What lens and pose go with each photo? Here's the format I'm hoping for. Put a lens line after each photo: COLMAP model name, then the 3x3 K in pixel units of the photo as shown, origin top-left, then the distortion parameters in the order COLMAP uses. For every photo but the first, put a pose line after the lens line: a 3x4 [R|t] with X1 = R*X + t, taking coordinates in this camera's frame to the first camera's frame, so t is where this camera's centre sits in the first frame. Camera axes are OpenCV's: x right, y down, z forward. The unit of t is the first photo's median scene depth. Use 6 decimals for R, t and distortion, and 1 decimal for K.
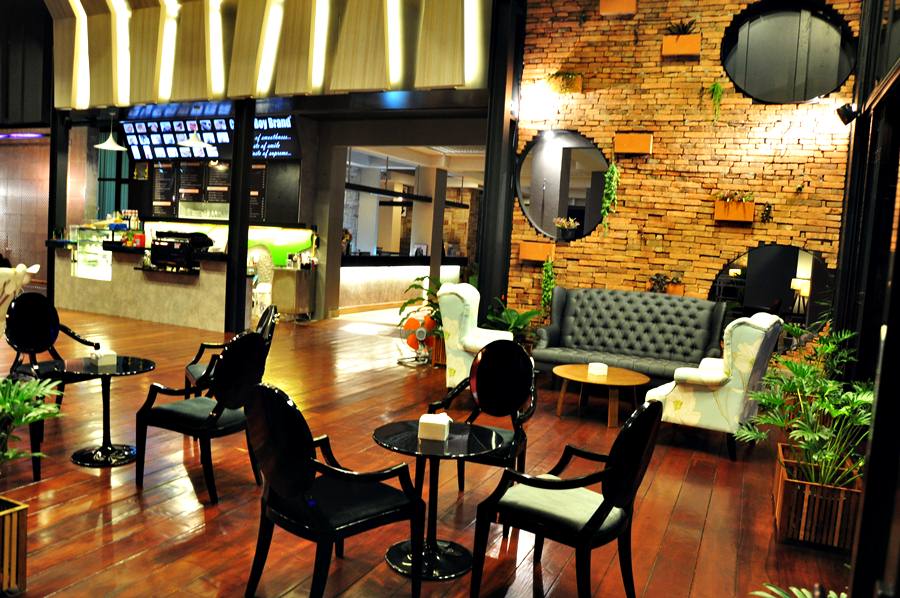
lens RADIAL K [[697.1, 0, 450.0], [0, 697.1, 299.0], [0, 0, 1]] dist [-0.106869, 0.007772]
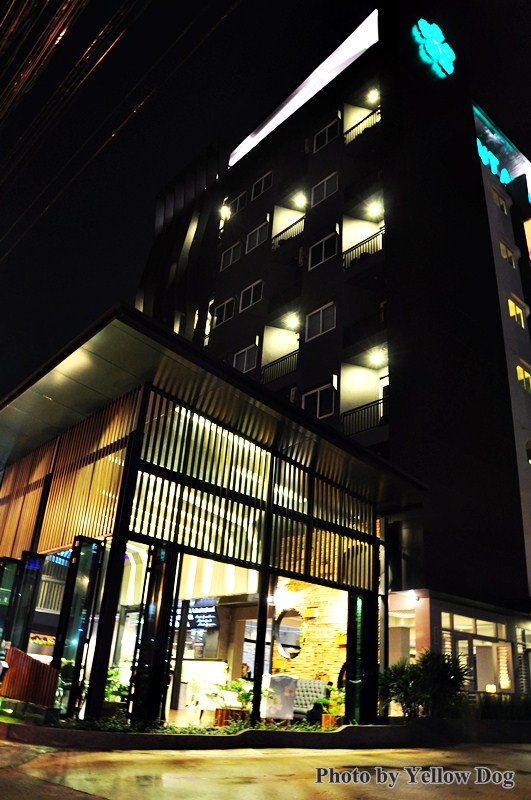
lens RADIAL K [[619.7, 0, 265.5], [0, 619.7, 400.0], [0, 0, 1]] dist [-0.106869, 0.007772]
pose [[0.909449, -0.179522, -0.375065, 0.972089], [-0.049637, 0.848679, -0.526574, 0.241777], [0.412842, 0.497509, 0.762920, -0.928117]]
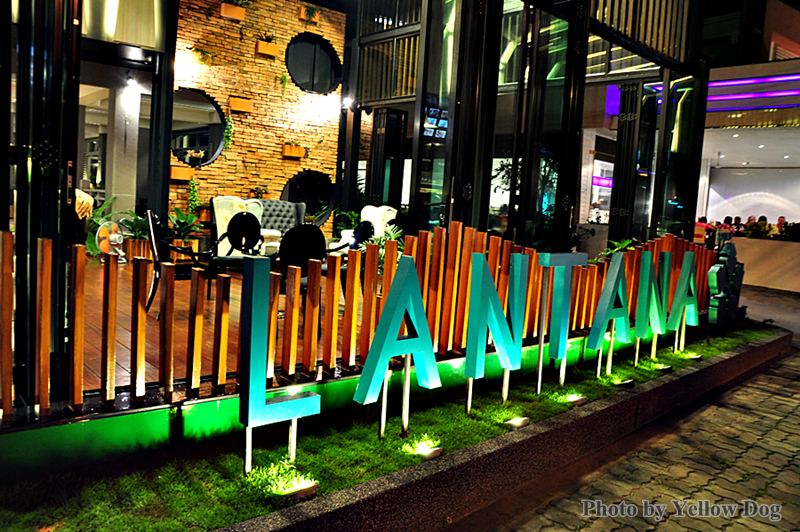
lens RADIAL K [[619.7, 0, 400.0], [0, 619.7, 266.0], [0, 0, 1]] dist [-0.106869, 0.007772]
pose [[0.399846, -0.126303, 0.907838, -0.856436], [0.039634, 0.991916, 0.120544, -0.013553], [-0.915725, -0.012218, 0.401620, 0.096090]]
